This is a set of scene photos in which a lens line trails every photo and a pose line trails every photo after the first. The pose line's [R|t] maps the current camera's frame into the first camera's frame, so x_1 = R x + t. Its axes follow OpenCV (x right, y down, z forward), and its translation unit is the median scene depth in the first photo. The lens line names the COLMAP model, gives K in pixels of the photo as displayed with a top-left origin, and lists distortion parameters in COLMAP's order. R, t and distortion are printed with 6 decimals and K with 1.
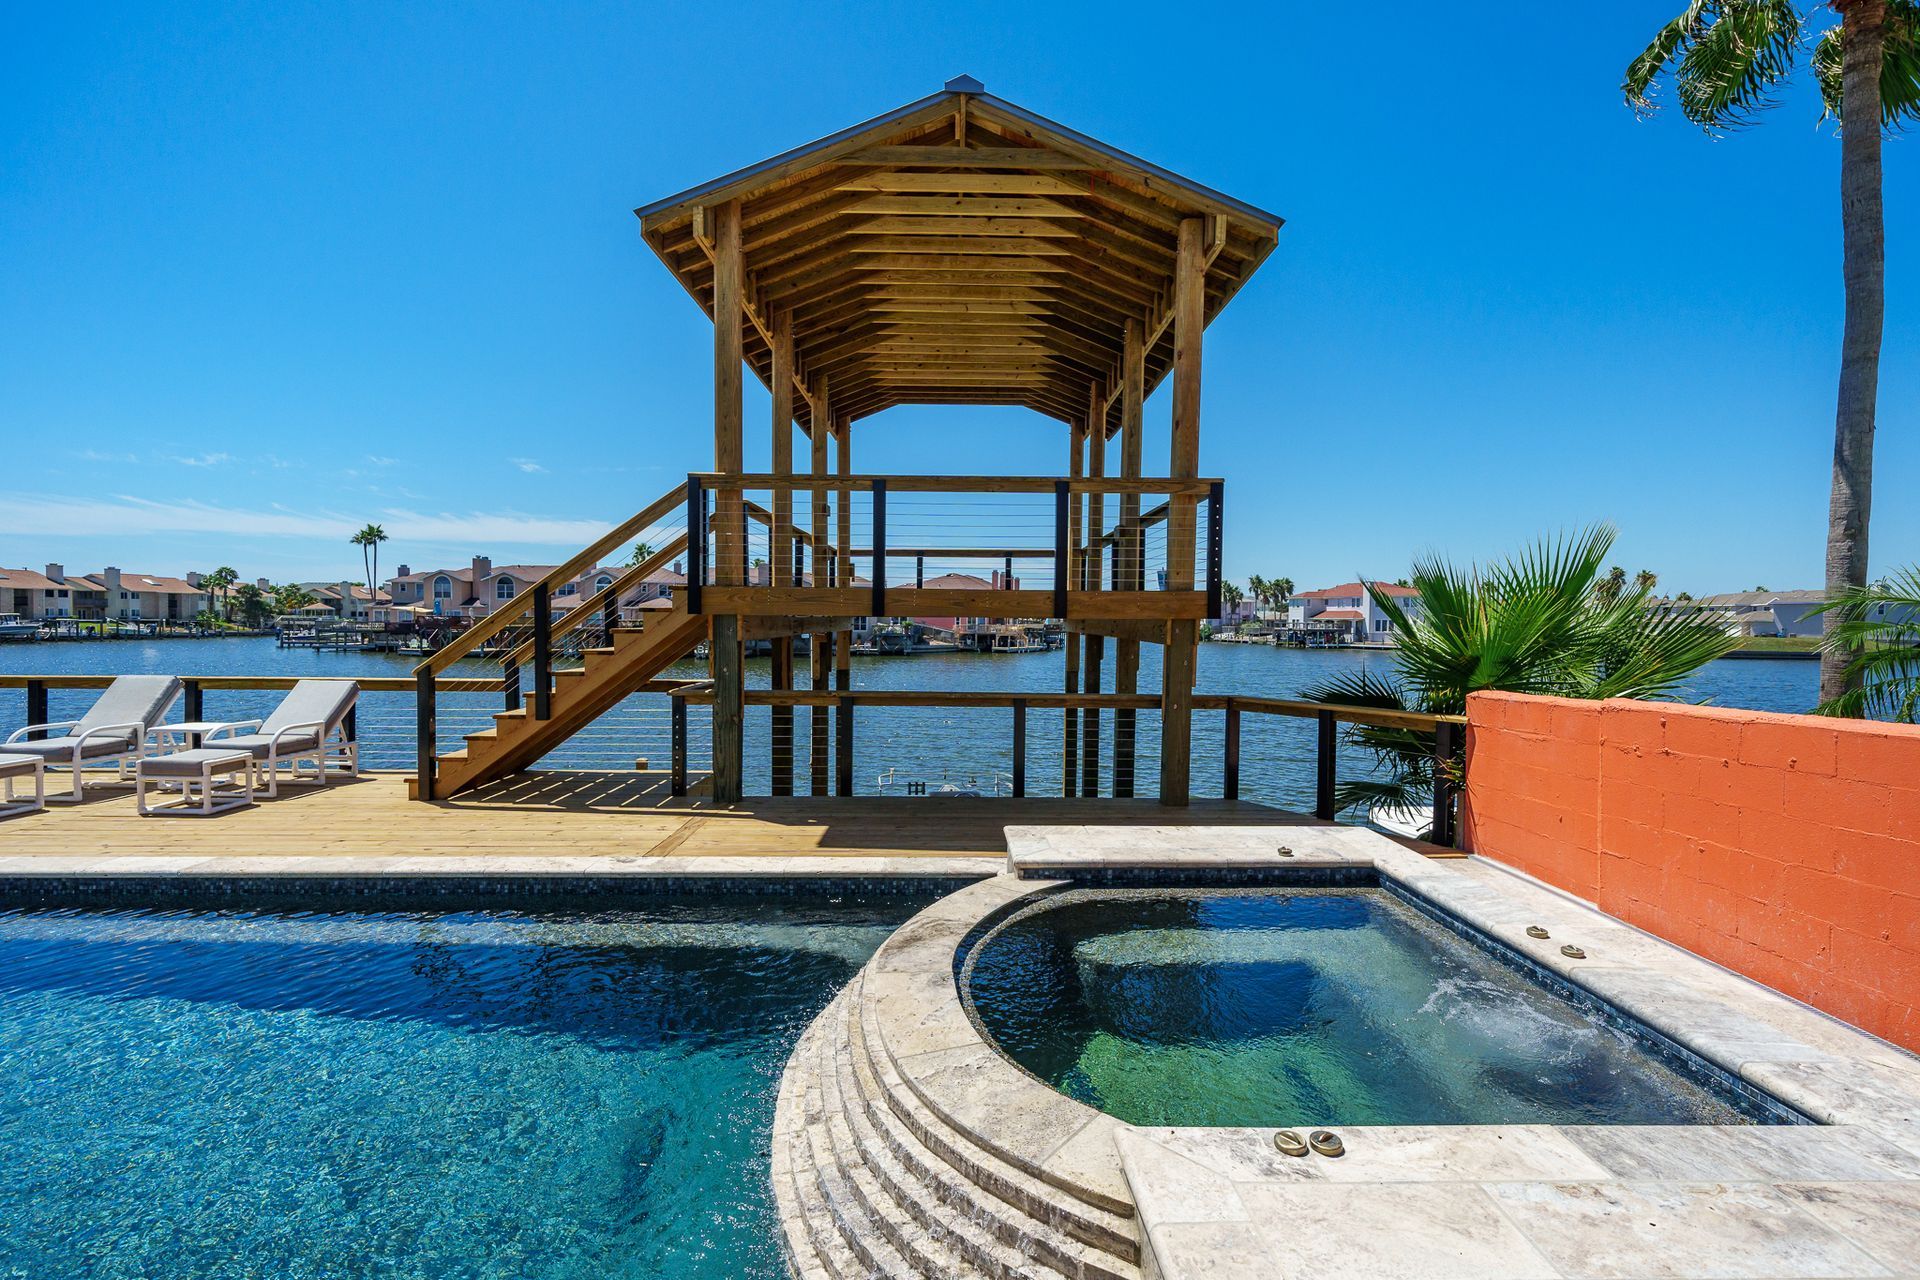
lens RADIAL K [[847.3, 0, 963.6], [0, 847.3, 640.5], [0, 0, 1]] dist [0.003840, -0.000646]
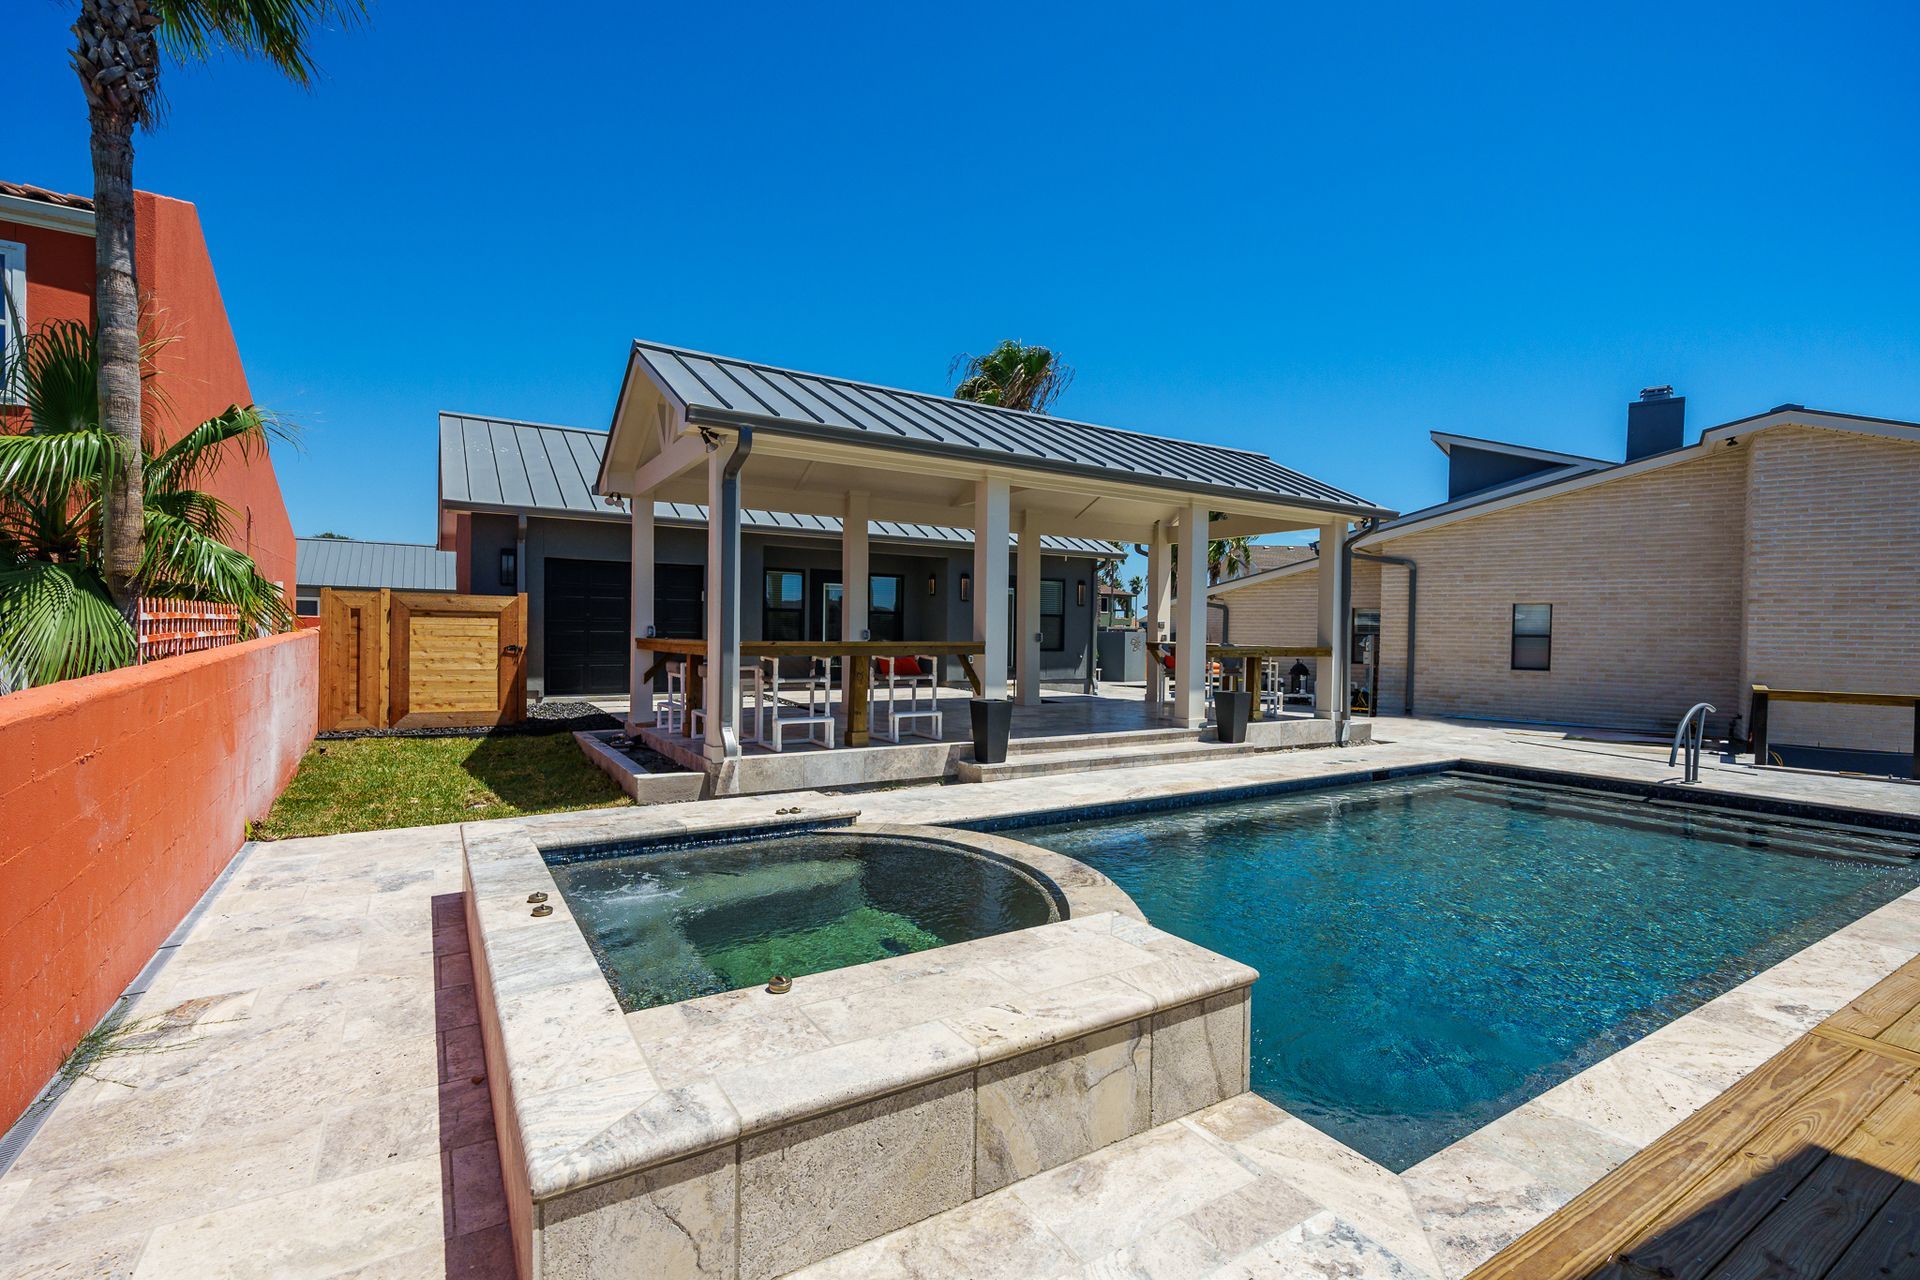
lens RADIAL K [[847.3, 0, 951.8], [0, 847.3, 664.6], [0, 0, 1]] dist [0.003840, -0.000646]
pose [[-0.869166, -0.001072, -0.494520, 0.174196], [-0.033520, 0.997826, 0.056751, -0.003295], [0.493384, 0.065902, -0.867312, 0.476595]]
